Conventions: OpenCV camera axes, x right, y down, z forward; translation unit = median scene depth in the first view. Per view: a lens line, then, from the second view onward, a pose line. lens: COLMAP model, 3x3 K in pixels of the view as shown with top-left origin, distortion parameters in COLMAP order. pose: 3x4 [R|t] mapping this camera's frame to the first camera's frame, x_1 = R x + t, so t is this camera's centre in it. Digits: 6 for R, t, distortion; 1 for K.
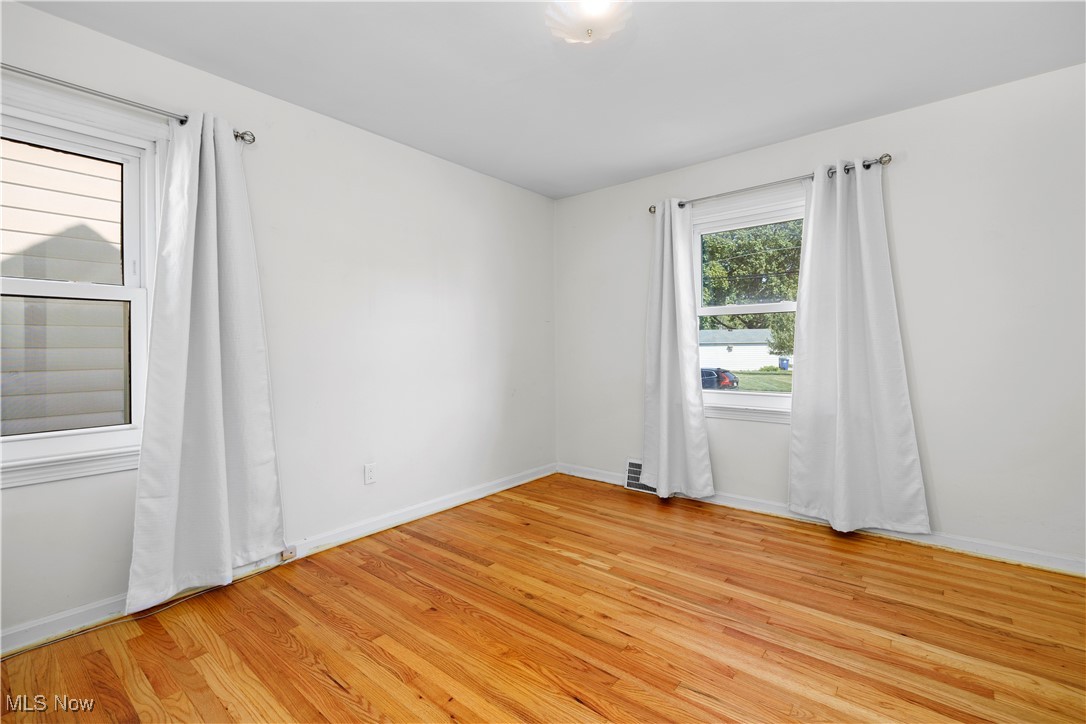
lens RADIAL K [[487.3, 0, 517.2], [0, 487.3, 357.6], [0, 0, 1]] dist [-0.002093, -0.000182]
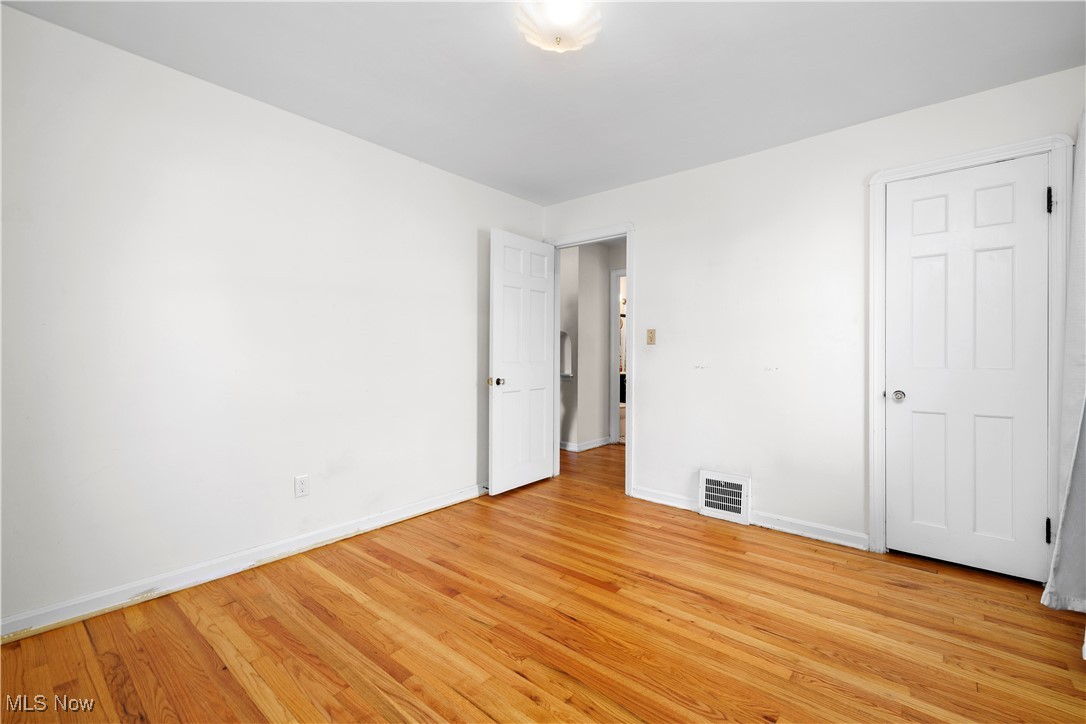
lens RADIAL K [[455.6, 0, 543.0], [0, 455.6, 362.0], [0, 0, 1]] dist [-0.000580, -0.000145]
pose [[-0.998860, 0.008428, -0.046990, 0.185568], [0.006159, 0.998818, 0.048220, -0.047212], [0.047340, 0.047876, -0.997731, 1.574094]]
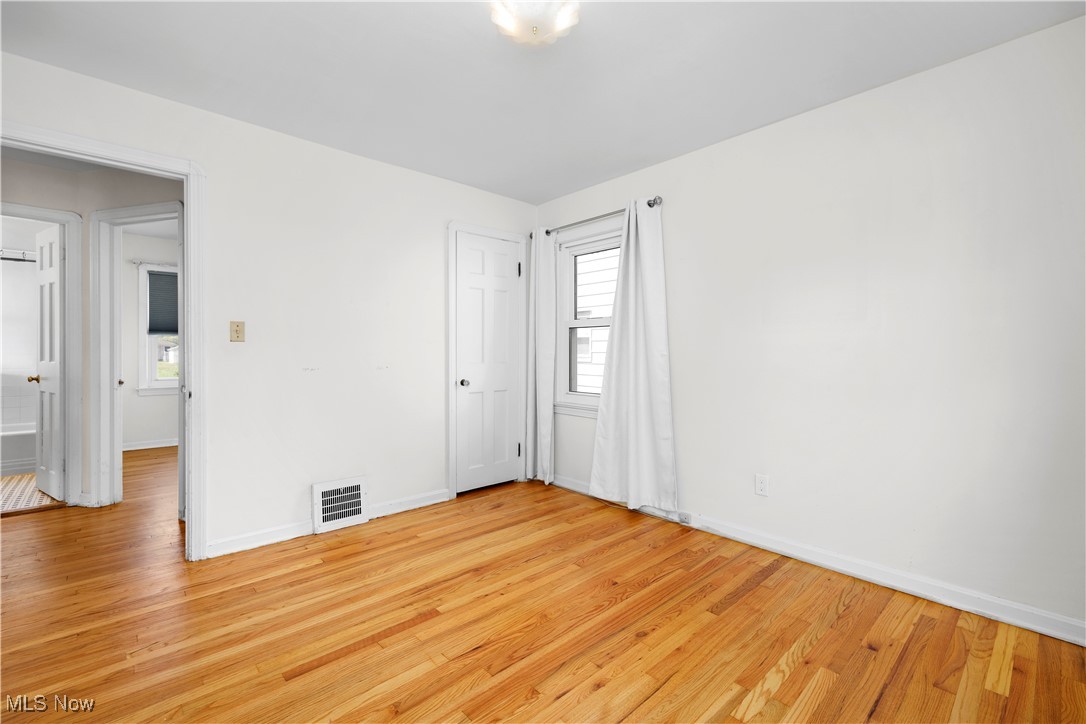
lens RADIAL K [[455.6, 0, 548.2], [0, 455.6, 352.9], [0, 0, 1]] dist [-0.001970, -0.000153]
pose [[-0.093753, 0.008979, -0.995555, 0.871265], [-0.025767, 0.999602, 0.011442, -0.033170], [0.995262, 0.026725, -0.093484, 0.895303]]
